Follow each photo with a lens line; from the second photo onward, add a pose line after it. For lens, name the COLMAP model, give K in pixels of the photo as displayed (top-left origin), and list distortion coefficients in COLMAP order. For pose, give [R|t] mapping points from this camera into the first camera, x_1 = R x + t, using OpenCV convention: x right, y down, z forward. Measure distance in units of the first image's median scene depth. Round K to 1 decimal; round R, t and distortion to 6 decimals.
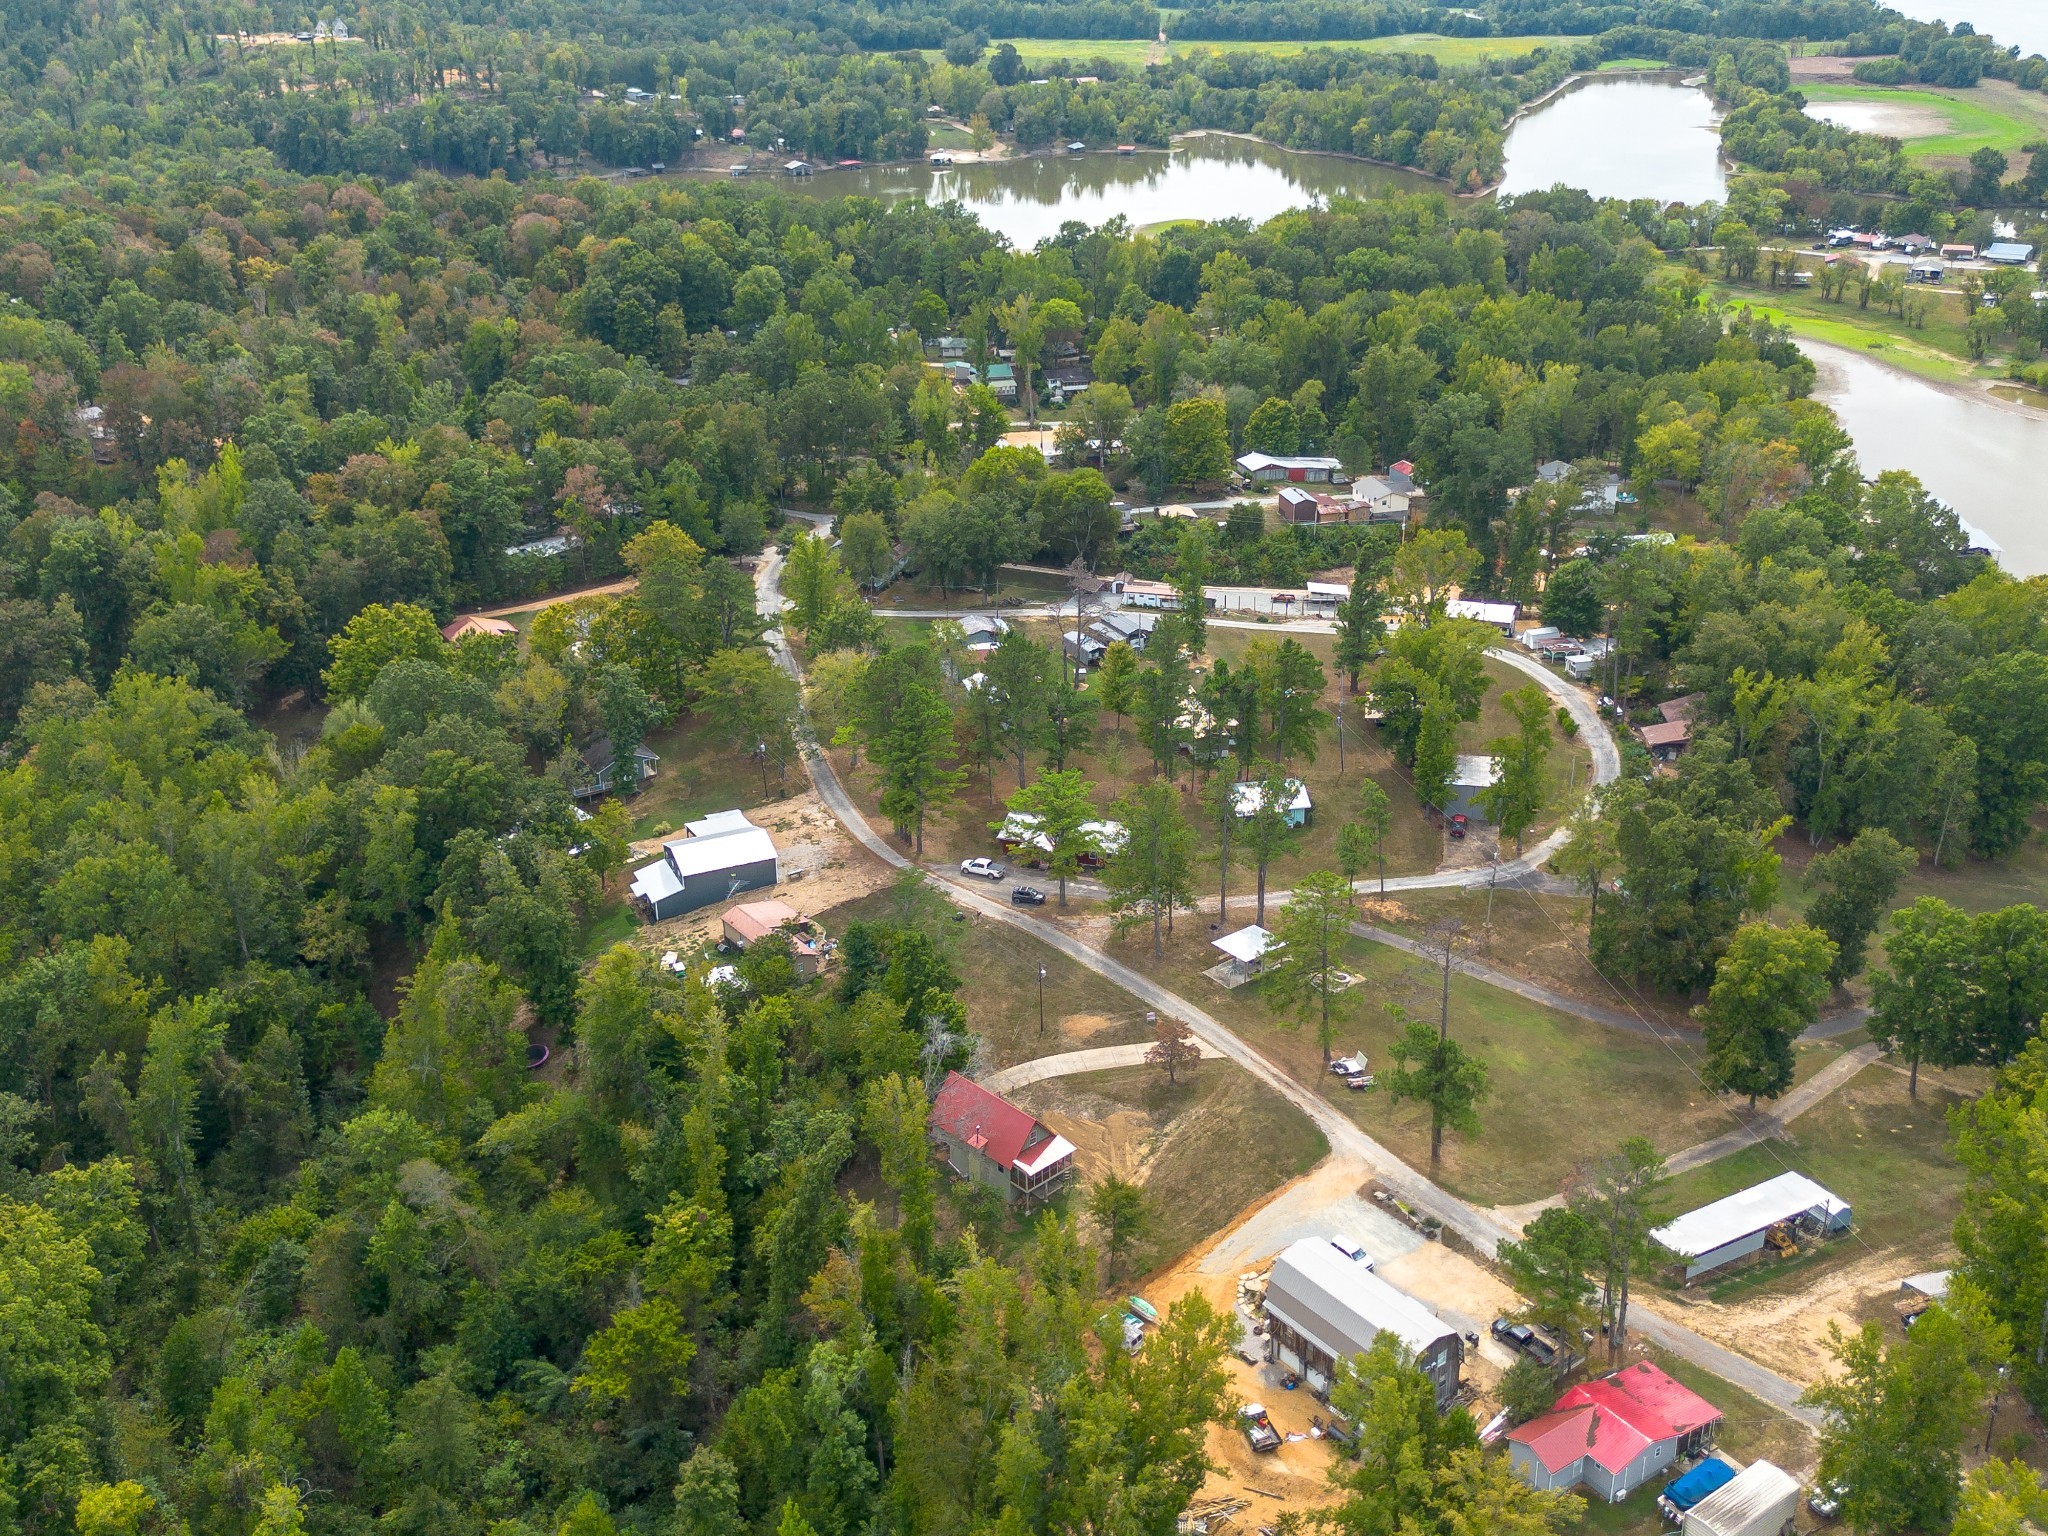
lens RADIAL K [[1707.5, 0, 1024.0], [0, 1707.5, 768.0], [0, 0, 1]] dist [0.041248, 0.004399]
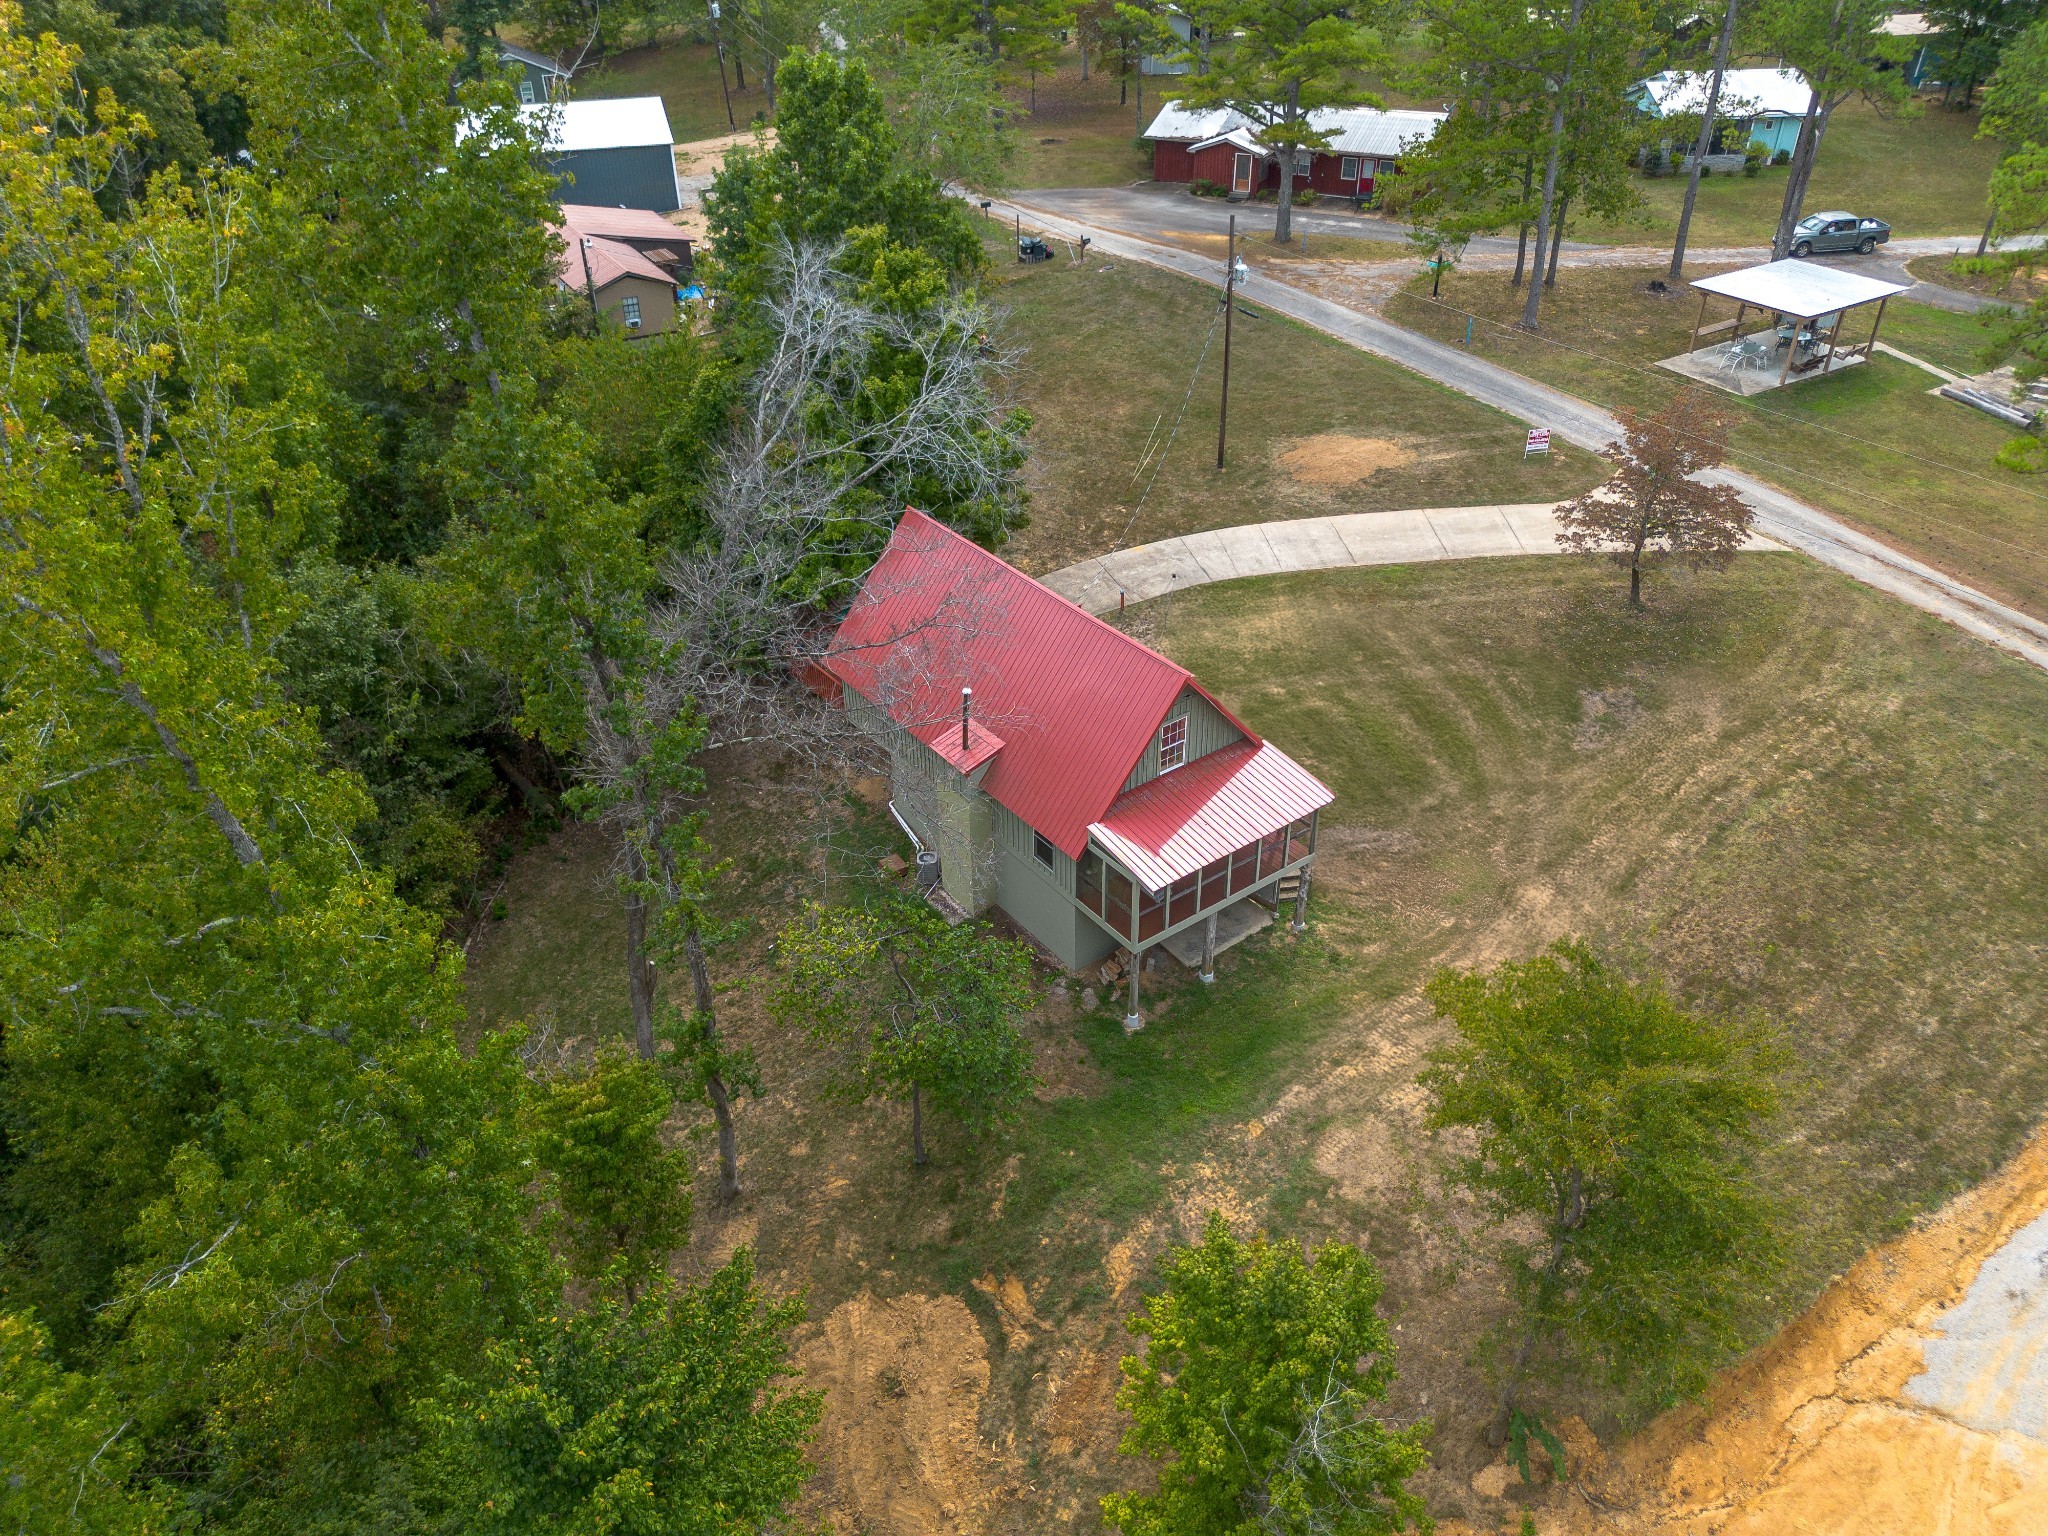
lens RADIAL K [[1460.9, 0, 1034.3], [0, 1460.9, 772.8], [0, 0, 1]] dist [0.098008, -0.103914]
pose [[0.993447, 0.064771, -0.094173, 0.005238], [-0.043487, 0.976162, 0.212642, 0.160419], [0.105701, -0.207153, 0.972582, 0.720569]]
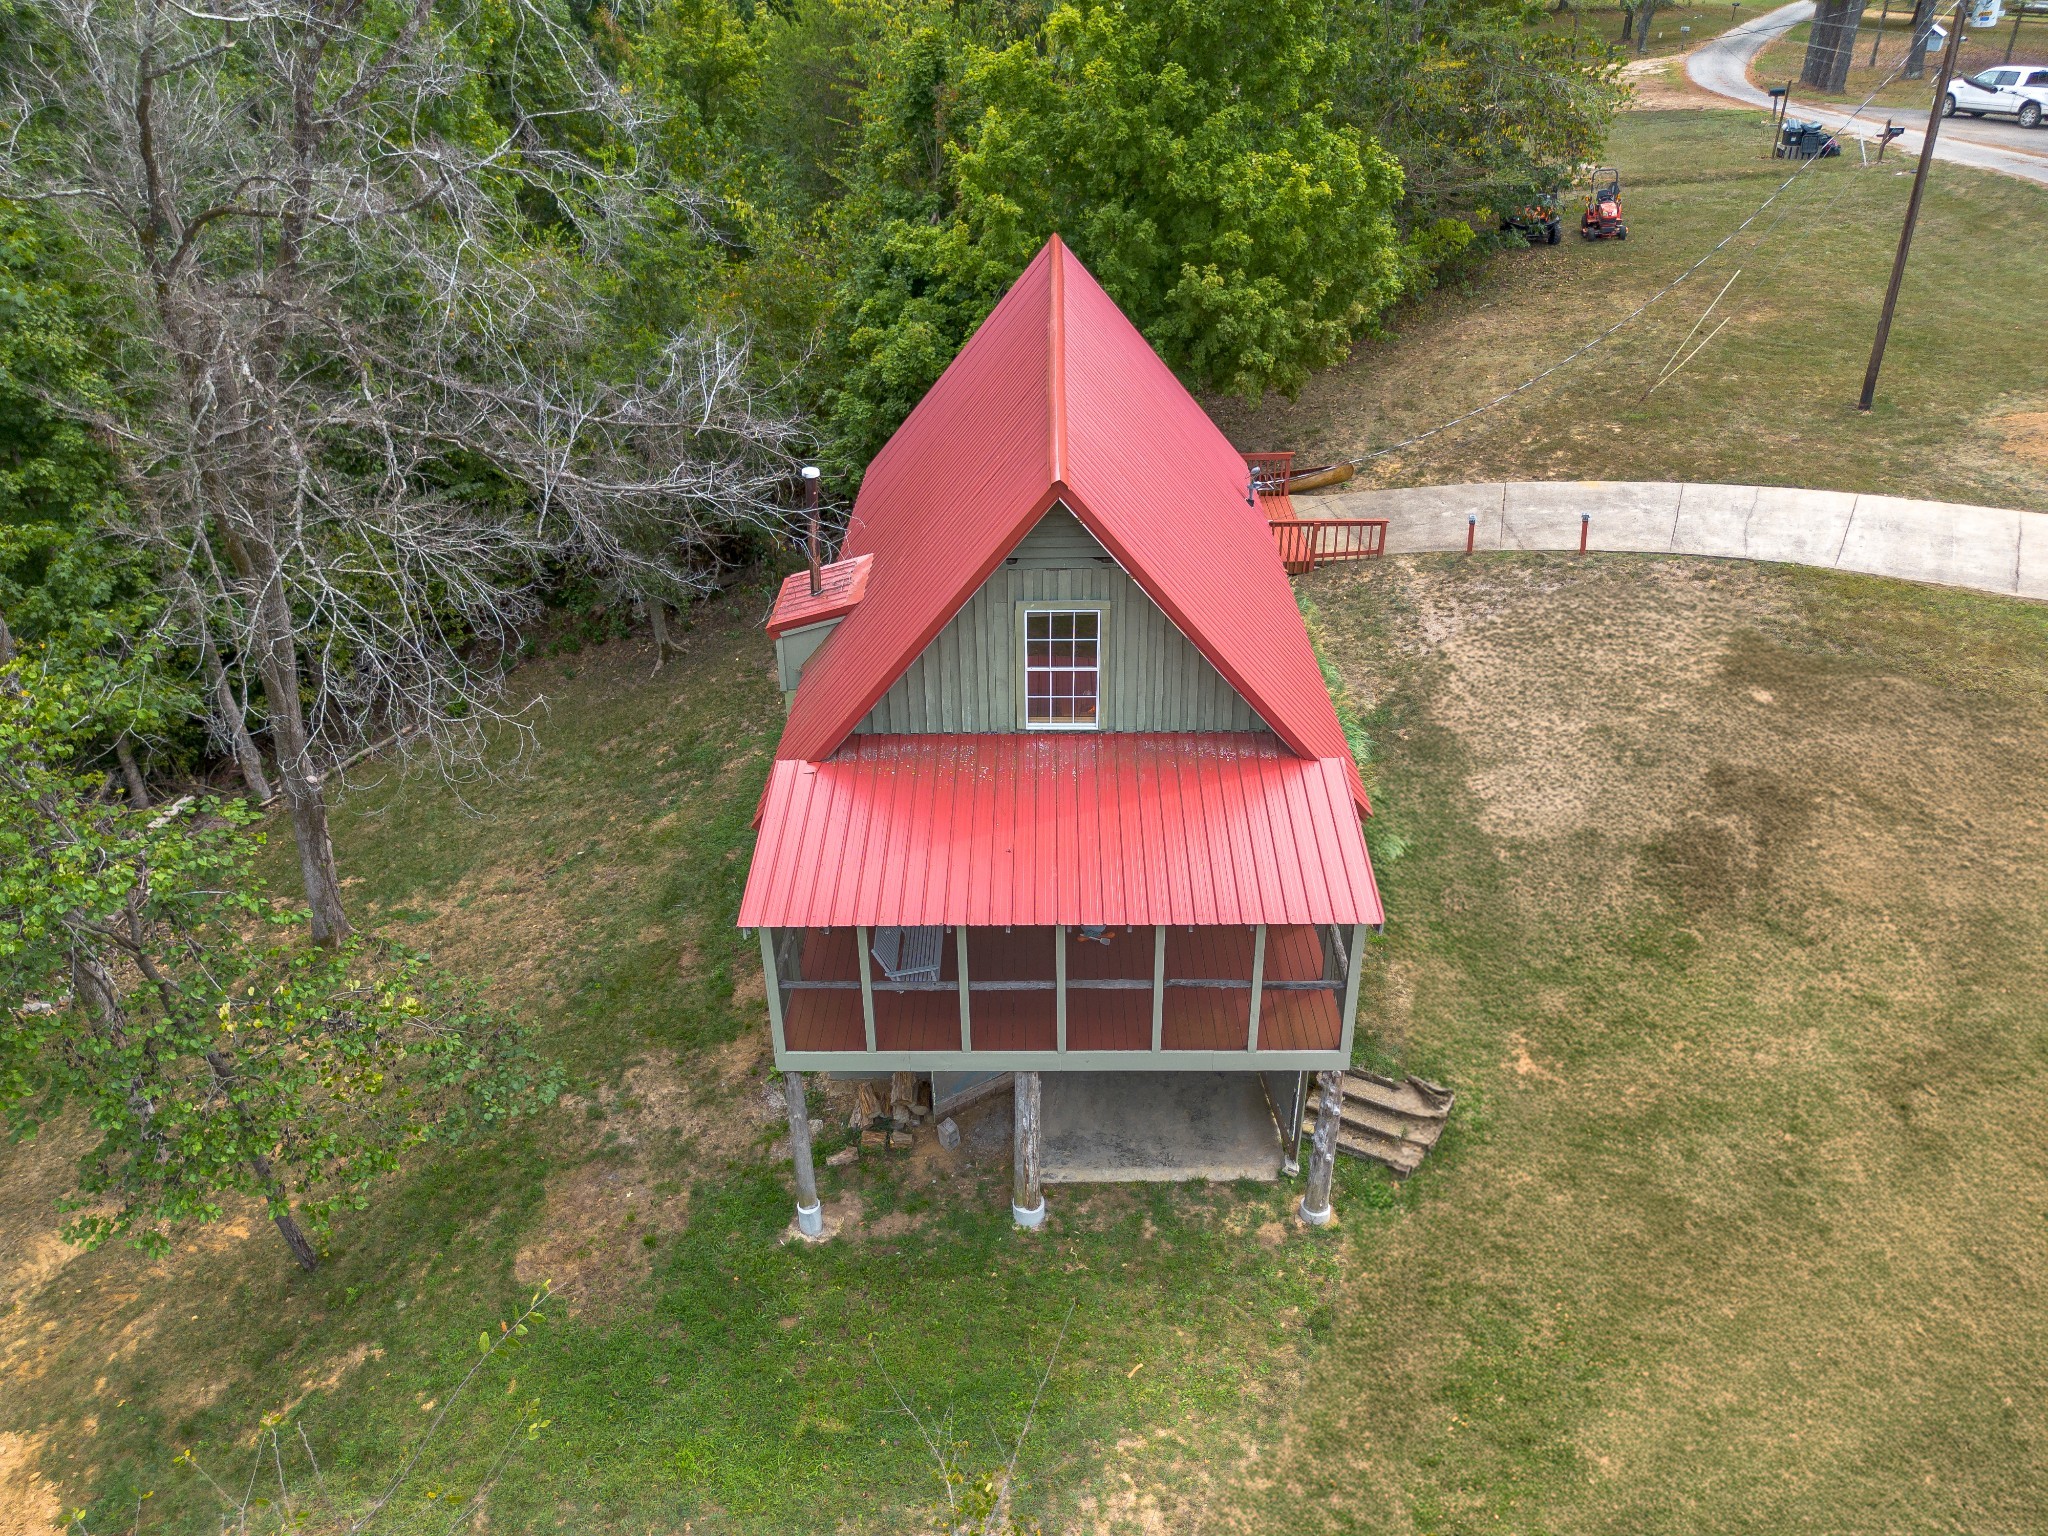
lens RADIAL K [[1479.5, 0, 1016.1], [0, 1479.5, 760.4], [0, 0, 1]] dist [0.032630, -0.005830]
pose [[0.717739, 0.353208, -0.600079, 0.059022], [-0.259856, 0.935405, 0.239774, 0.183821], [0.646007, -0.016161, 0.763160, 0.852501]]
